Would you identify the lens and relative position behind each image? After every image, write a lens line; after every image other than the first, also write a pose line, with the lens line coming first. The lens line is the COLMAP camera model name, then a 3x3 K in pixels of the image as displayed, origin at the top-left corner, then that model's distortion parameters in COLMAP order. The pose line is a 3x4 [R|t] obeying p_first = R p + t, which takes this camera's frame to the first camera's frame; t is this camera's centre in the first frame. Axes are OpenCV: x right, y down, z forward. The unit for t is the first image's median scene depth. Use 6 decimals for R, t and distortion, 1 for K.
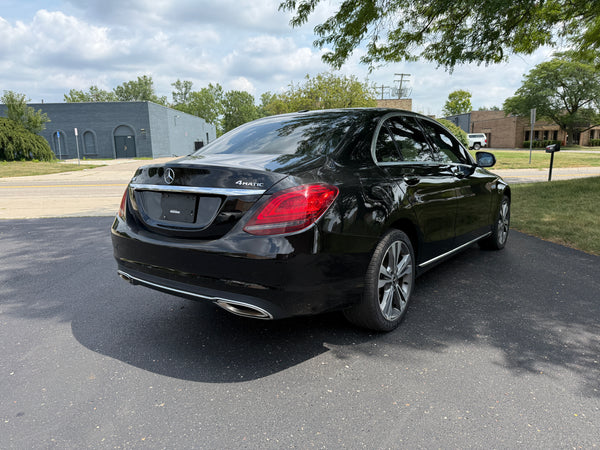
lens RADIAL K [[448.8, 0, 320.0], [0, 448.8, 227.4], [0, 0, 1]] dist [-0.003503, -0.014891]
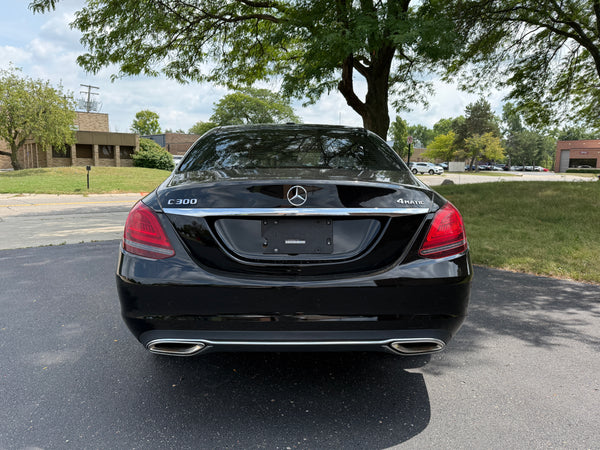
lens RADIAL K [[448.8, 0, 300.9], [0, 448.8, 228.6], [0, 0, 1]] dist [-0.003503, -0.014891]
pose [[0.774173, -0.048593, 0.631106, -0.142504], [0.076024, 0.996970, -0.016495, -0.006822], [-0.628392, 0.060749, 0.775522, 0.072883]]
